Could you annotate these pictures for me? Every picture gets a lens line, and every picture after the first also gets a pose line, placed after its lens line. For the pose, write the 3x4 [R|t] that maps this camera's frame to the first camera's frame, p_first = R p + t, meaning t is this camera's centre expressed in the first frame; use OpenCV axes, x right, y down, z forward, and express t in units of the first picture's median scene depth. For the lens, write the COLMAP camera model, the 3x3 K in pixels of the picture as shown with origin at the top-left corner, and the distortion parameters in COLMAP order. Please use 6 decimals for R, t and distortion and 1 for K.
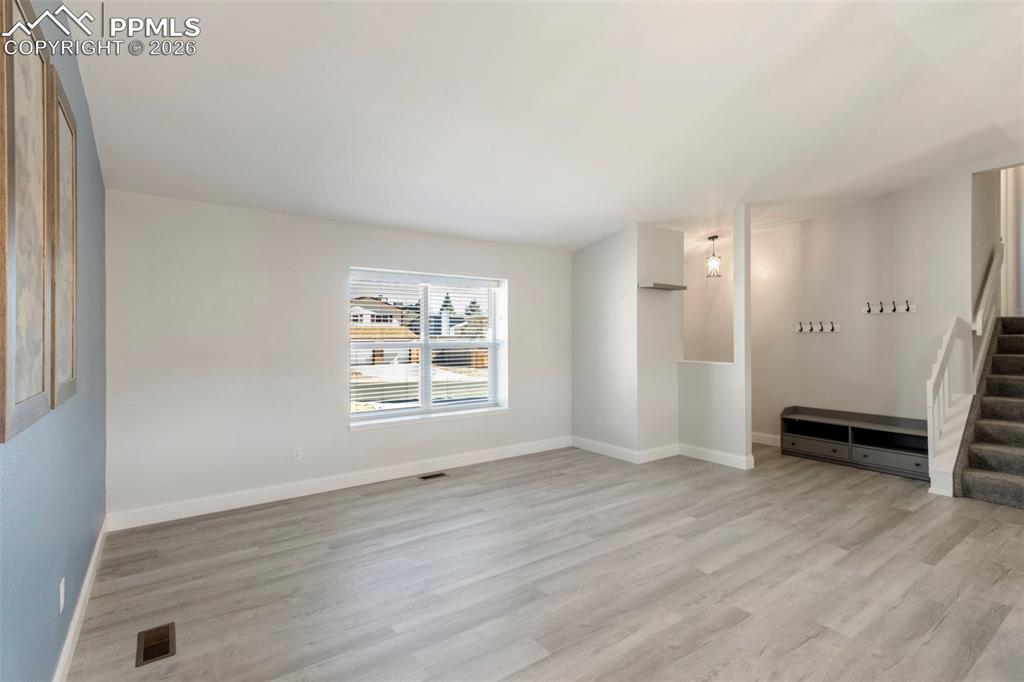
lens RADIAL K [[480.0, 0, 495.5], [0, 480.0, 338.2], [0, 0, 1]] dist [-0.001077, 0.000452]
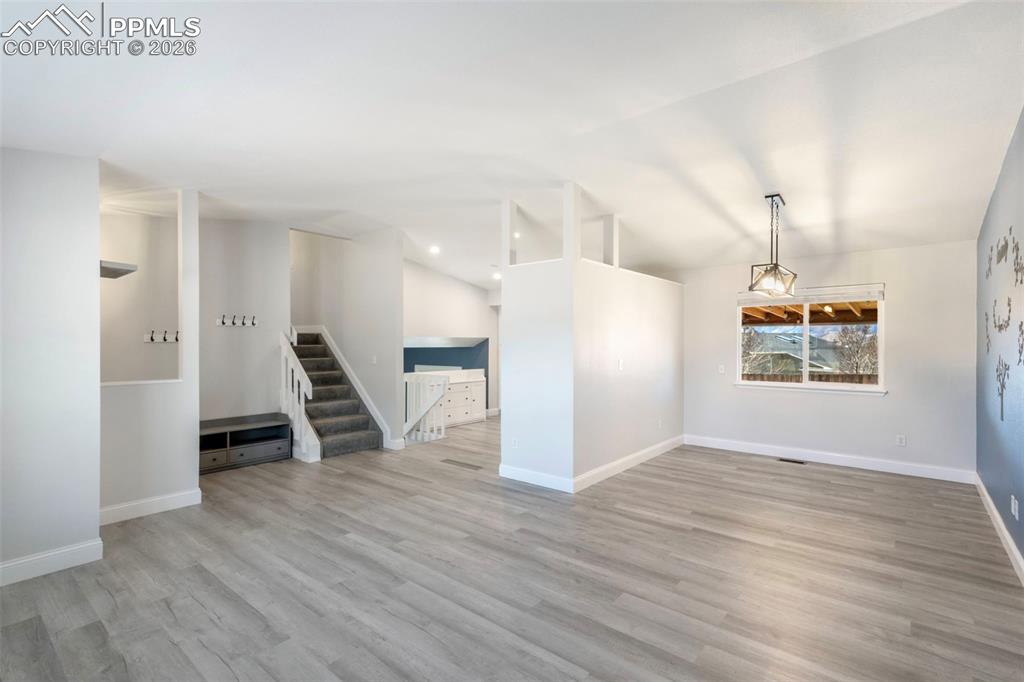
lens RADIAL K [[480.0, 0, 495.5], [0, 480.0, 338.2], [0, 0, 1]] dist [-0.001077, 0.000452]
pose [[-0.256865, 0.013686, 0.966350, -0.612003], [0.011289, 0.999874, -0.011161, -0.005448], [-0.966381, 0.008042, -0.256987, 0.974183]]
